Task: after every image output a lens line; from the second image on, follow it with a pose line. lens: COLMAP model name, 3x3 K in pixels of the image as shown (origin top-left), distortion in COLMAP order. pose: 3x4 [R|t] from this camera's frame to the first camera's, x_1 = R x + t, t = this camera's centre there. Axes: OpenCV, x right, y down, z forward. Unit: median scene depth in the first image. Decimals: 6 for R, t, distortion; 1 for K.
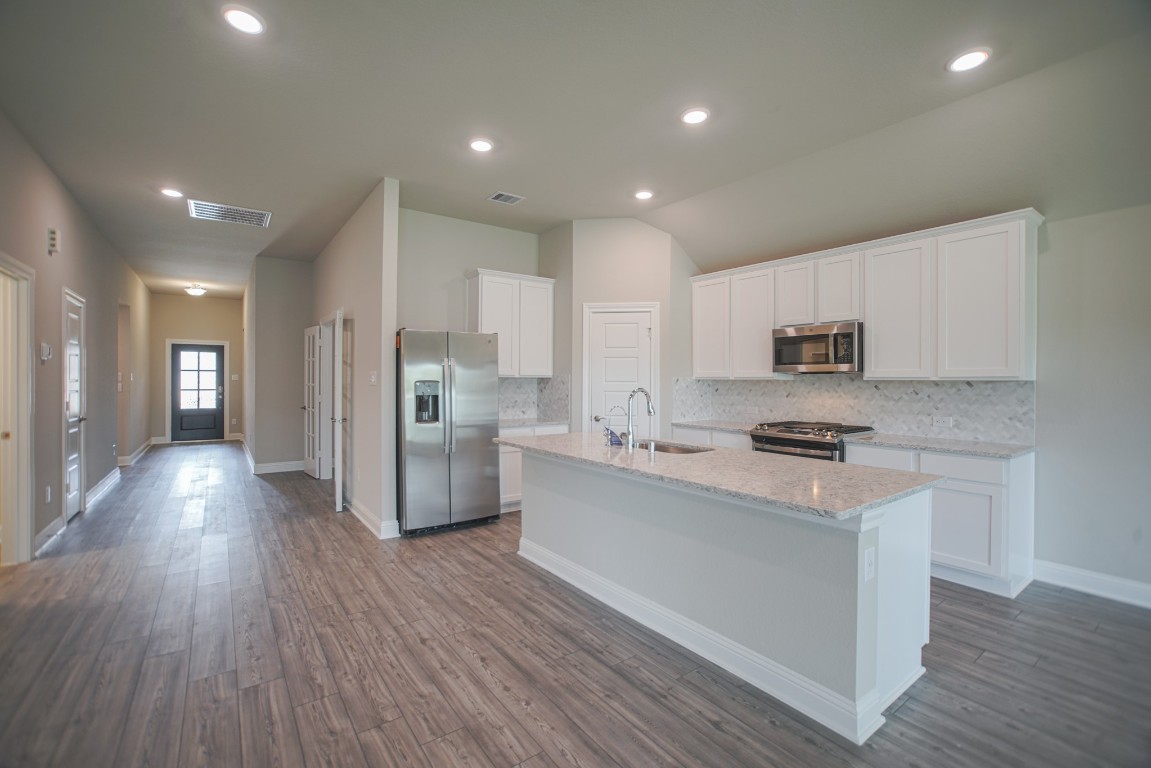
lens RADIAL K [[497.6, 0, 575.5], [0, 497.6, 384.0], [0, 0, 1]] dist [-0.059676, 0.025593]
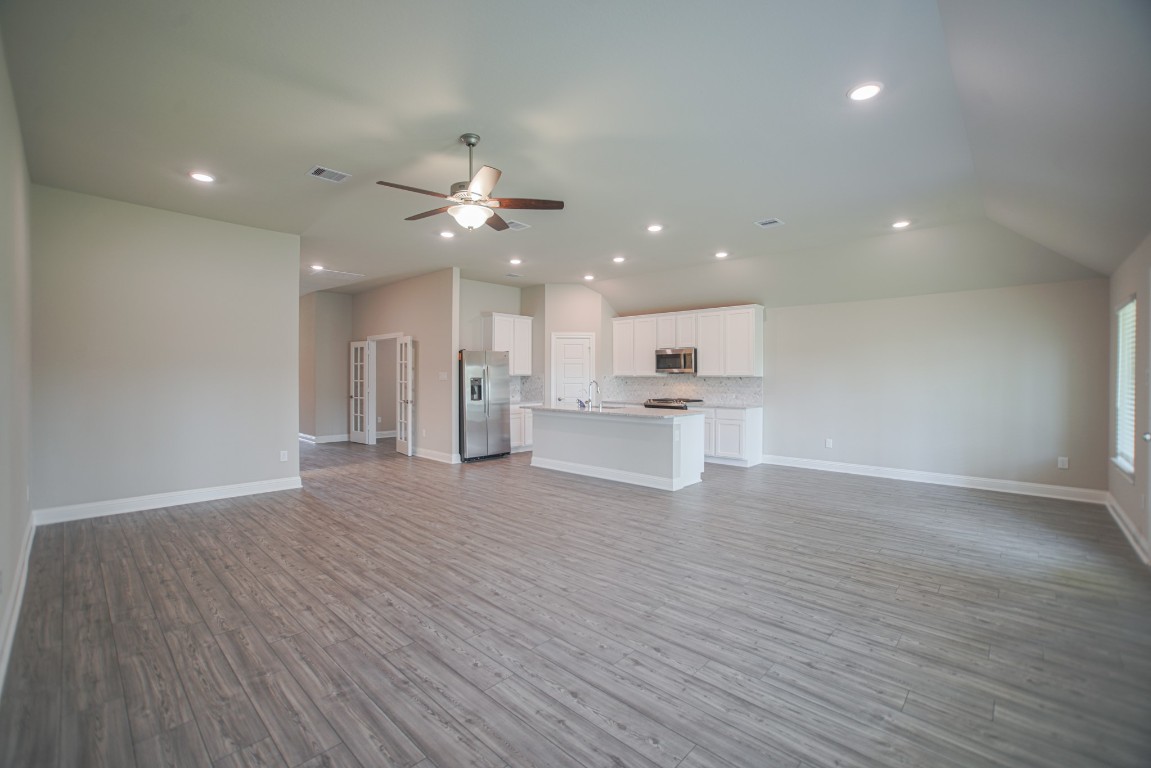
lens RADIAL K [[497.6, 0, 575.5], [0, 497.6, 384.0], [0, 0, 1]] dist [-0.059676, 0.025593]
pose [[0.983285, -0.005950, 0.181977, -0.267164], [0.004589, 0.999958, 0.007901, 0.003953], [-0.182017, -0.006934, 0.983271, -0.876835]]
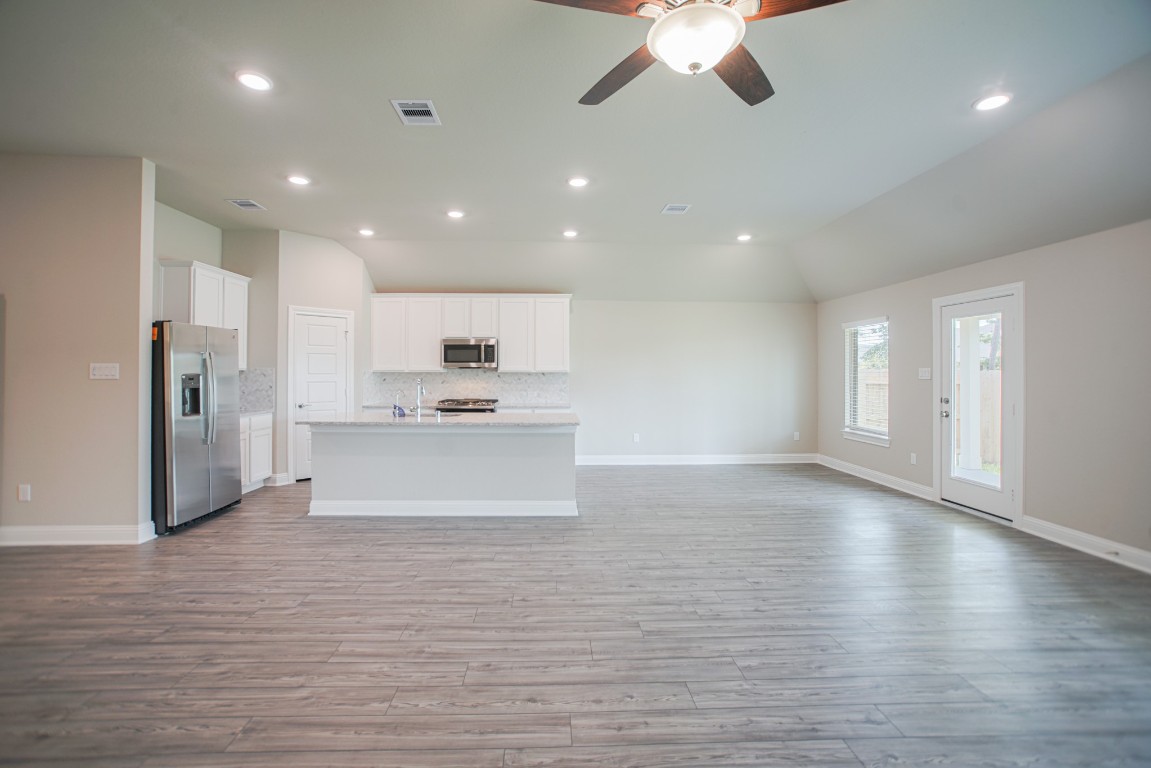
lens RADIAL K [[493.7, 0, 565.9], [0, 493.7, 370.7], [0, 0, 1]] dist [-0.057439, 0.026507]
pose [[0.567095, 0.000532, 0.823653, -0.661456], [0.007959, 0.999950, -0.006126, -0.000739], [-0.823614, 0.010030, 0.567062, -0.179614]]
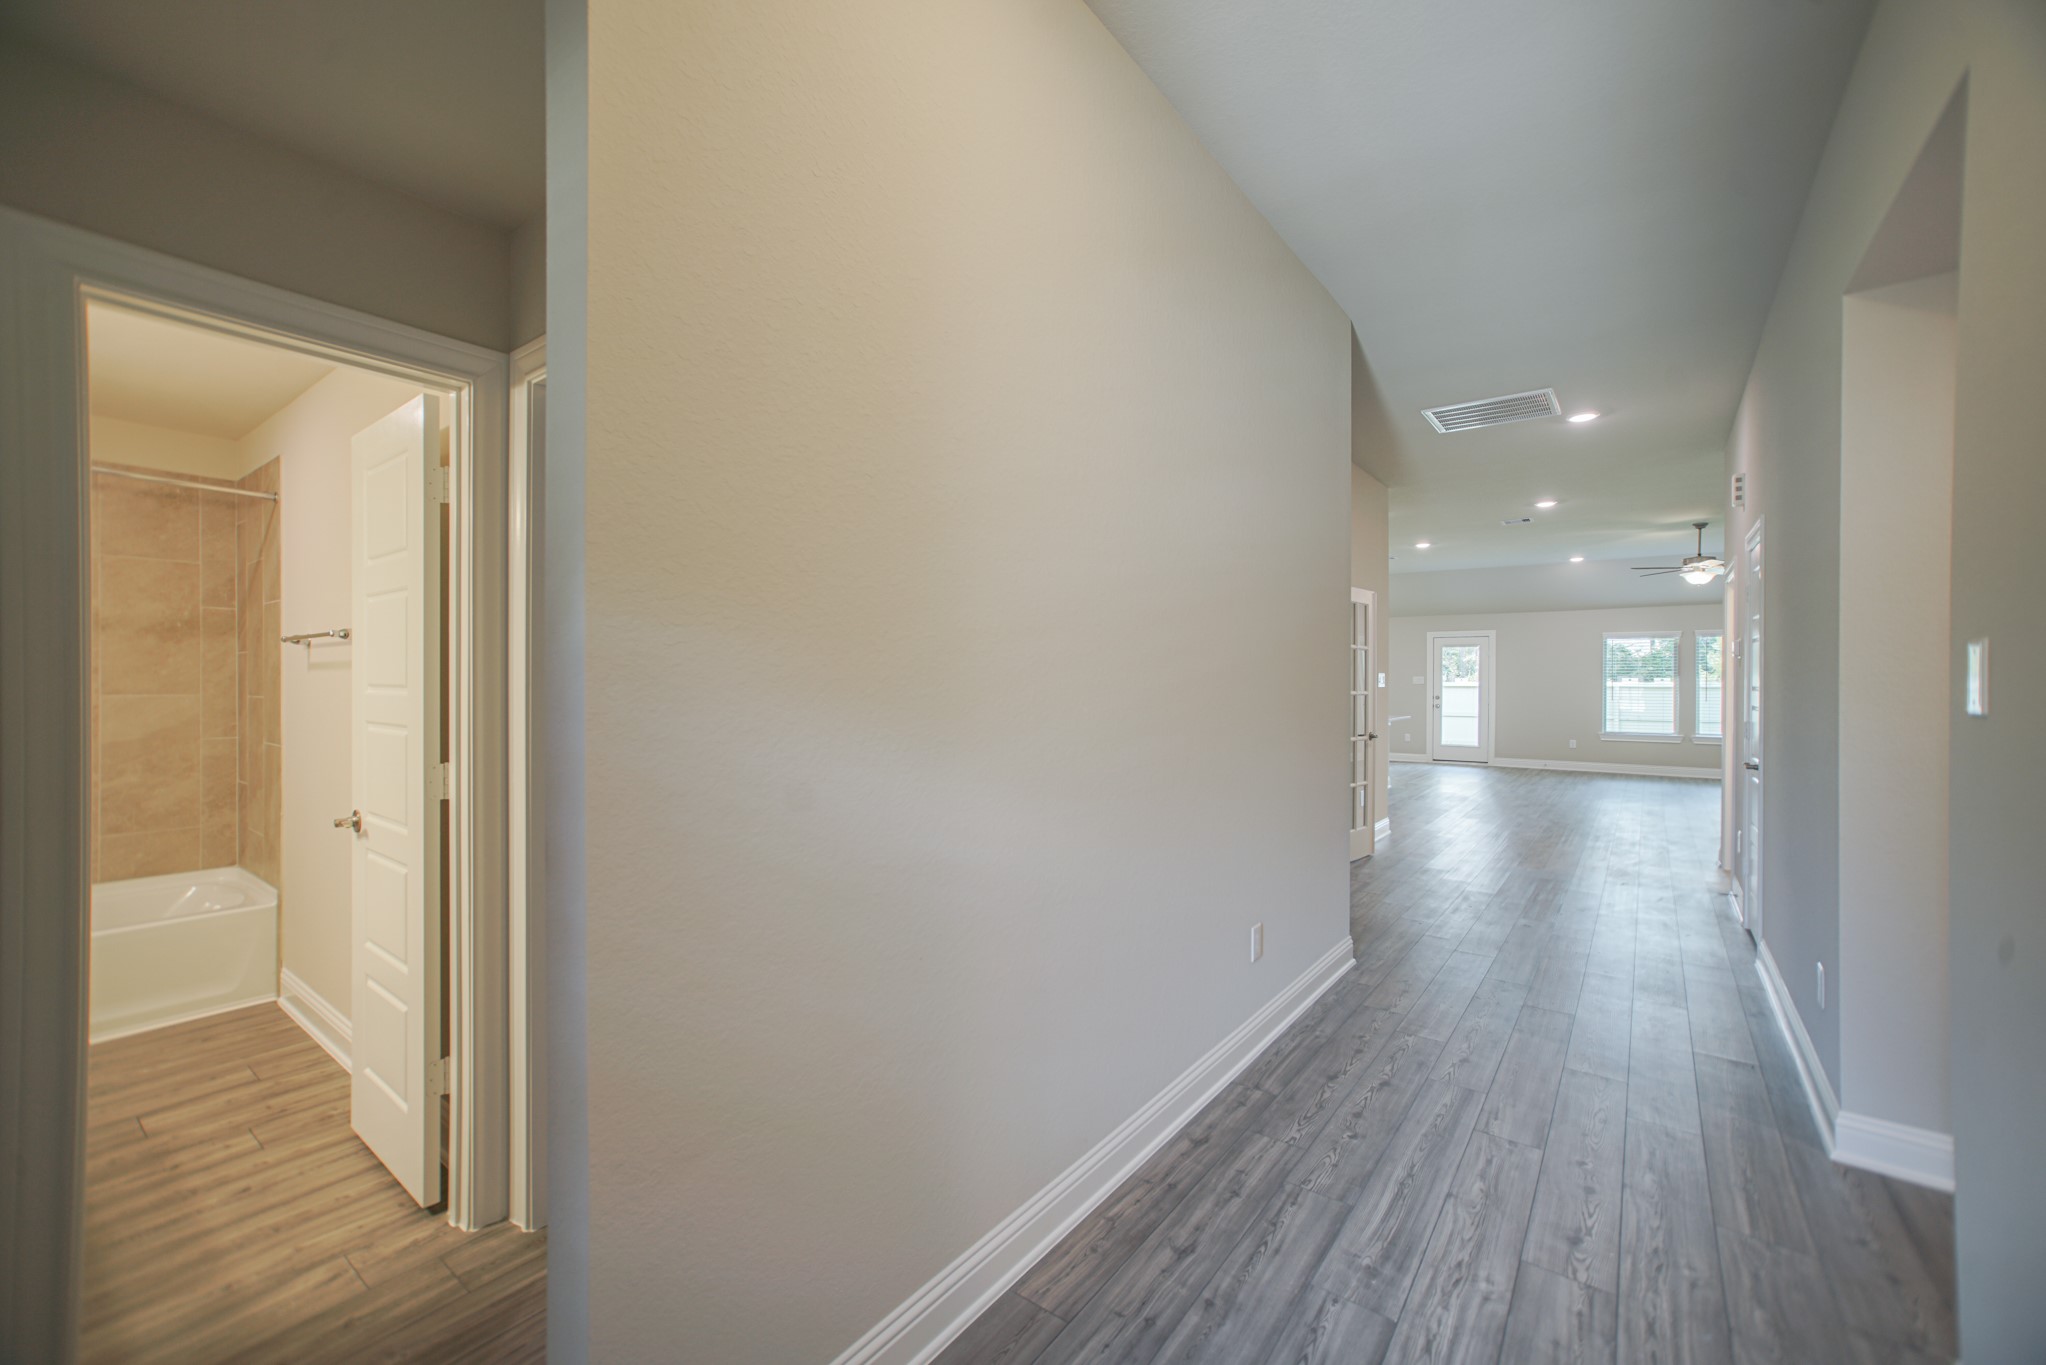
lens RADIAL K [[832.5, 0, 1035.2], [0, 832.5, 691.4], [0, 0, 1]] dist [-0.035699, 0.021907]
pose [[-0.296958, -0.022101, 0.954635, -1.739814], [0.000177, 0.999731, 0.023200, -0.025508], [-0.954890, 0.007058, -0.296874, 2.111073]]
